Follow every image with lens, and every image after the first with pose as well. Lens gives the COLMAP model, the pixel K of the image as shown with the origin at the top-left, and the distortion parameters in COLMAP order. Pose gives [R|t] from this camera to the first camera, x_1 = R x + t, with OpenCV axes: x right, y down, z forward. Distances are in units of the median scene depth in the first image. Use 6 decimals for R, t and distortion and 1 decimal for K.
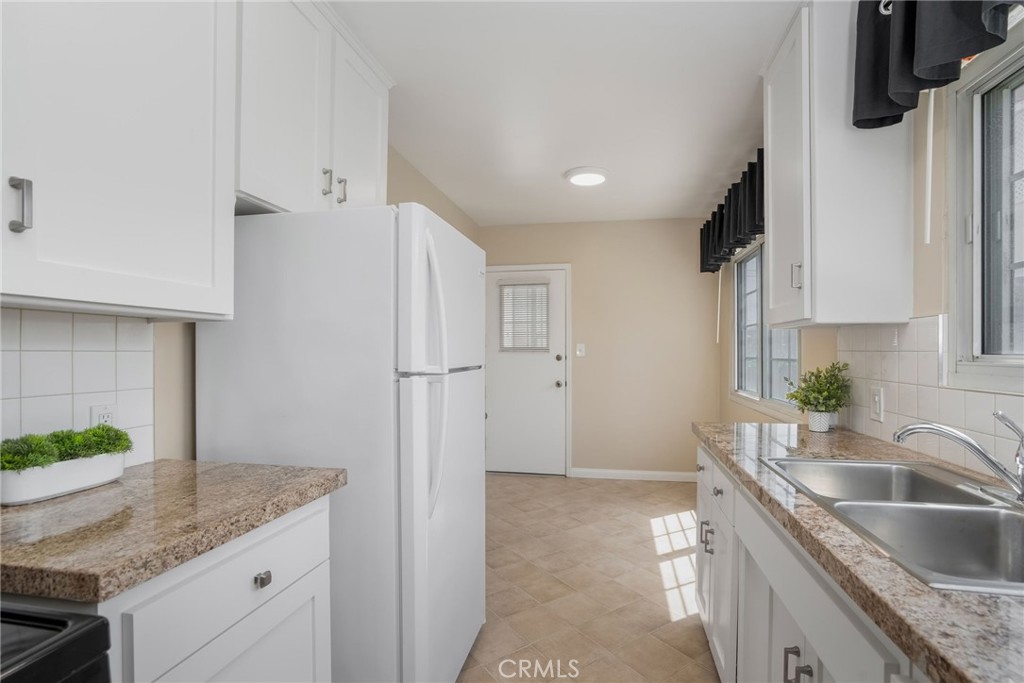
lens RADIAL K [[496.7, 0, 515.4], [0, 496.7, 349.8], [0, 0, 1]] dist [-0.001362, -0.000115]
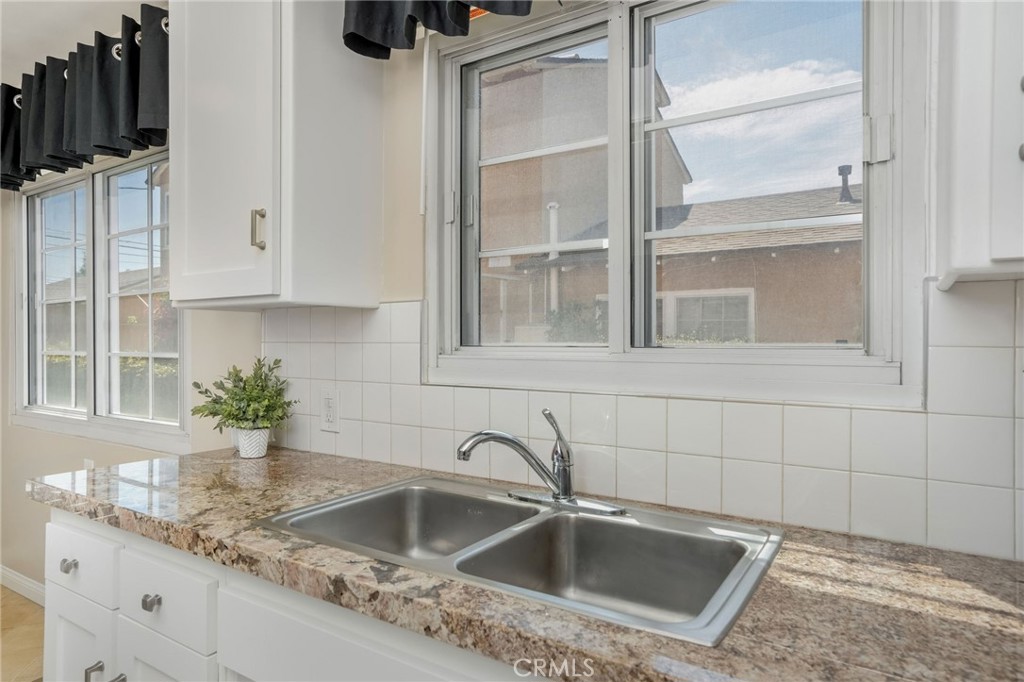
lens RADIAL K [[621.8, 0, 512.2], [0, 621.8, 343.5], [0, 0, 1]] dist [-0.002152, 0.008464]
pose [[0.371672, -0.006065, 0.928344, -0.030404], [-0.001659, 0.999973, 0.007197, -0.001469], [-0.928363, -0.004214, 0.371652, 0.148455]]
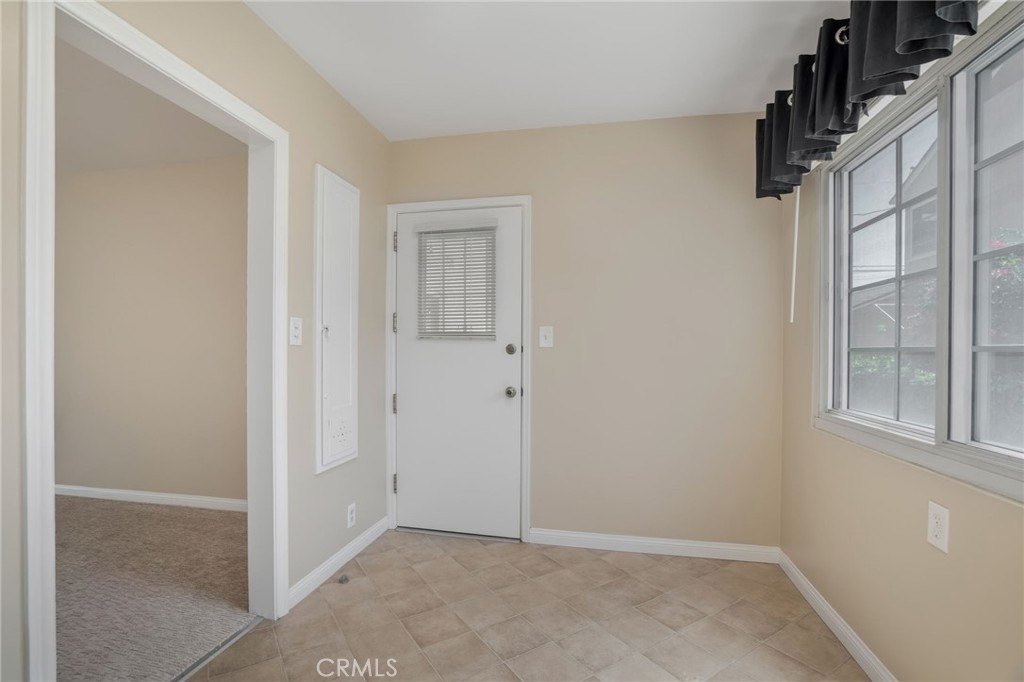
lens RADIAL K [[496.7, 0, 510.4], [0, 496.7, 351.3], [0, 0, 1]] dist [-0.001362, -0.000115]
pose [[0.999735, 0.005565, 0.022331, 0.078209], [-0.005783, 0.999936, 0.009705, 0.012992], [-0.022276, -0.009832, 0.999704, 0.409069]]
